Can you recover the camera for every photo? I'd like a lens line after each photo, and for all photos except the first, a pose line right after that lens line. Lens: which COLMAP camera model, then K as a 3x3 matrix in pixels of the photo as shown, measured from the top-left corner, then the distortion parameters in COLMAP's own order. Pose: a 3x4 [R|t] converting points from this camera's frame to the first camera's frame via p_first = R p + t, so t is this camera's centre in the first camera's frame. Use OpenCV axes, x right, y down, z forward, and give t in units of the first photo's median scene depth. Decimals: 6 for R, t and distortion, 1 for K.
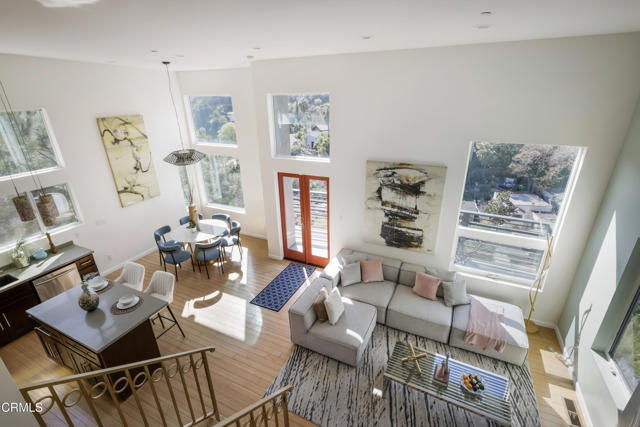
lens RADIAL K [[298.0, 0, 321.0], [0, 298.0, 214.0], [0, 0, 1]] dist [0.002581, 0.000929]
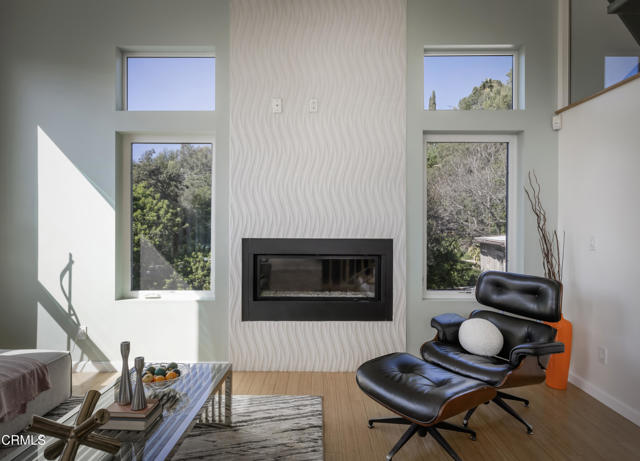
lens RADIAL K [[370.2, 0, 312.5], [0, 370.2, 228.0], [0, 0, 1]] dist [-0.001363, -0.000410]
pose [[-0.422768, 0.017140, 0.906076, -0.091901], [0.348401, 0.926056, 0.145043, 0.227798], [-0.836591, 0.376998, -0.397478, 0.626100]]
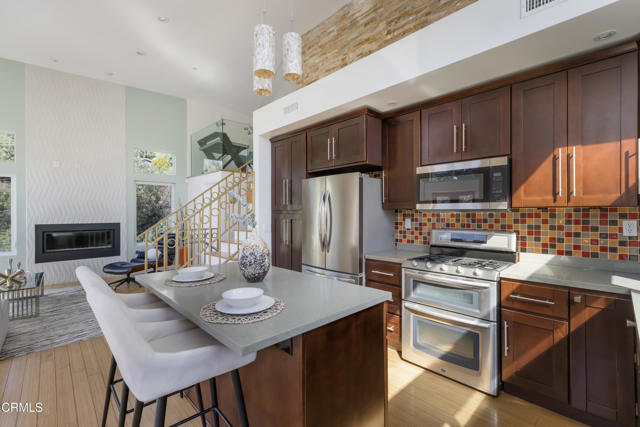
lens RADIAL K [[283.5, 0, 320.0], [0, 283.5, 213.5], [0, 0, 1]] dist [0.001237, -0.000165]
pose [[-0.937194, 0.020842, 0.348186, -0.809330], [0.151042, 0.924022, 0.351240, 0.048816], [-0.314411, 0.381770, -0.869136, 1.042908]]
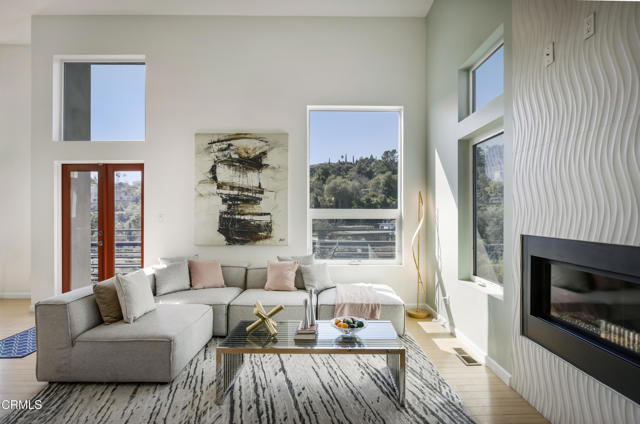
lens RADIAL K [[331.1, 0, 327.4], [0, 331.1, 214.1], [0, 0, 1]] dist [-0.005060, -0.000414]
pose [[0.895613, 0.017814, 0.444477, 0.079928], [0.153424, 0.925515, -0.346240, 0.388495], [-0.417538, 0.378291, 0.826171, 0.194607]]
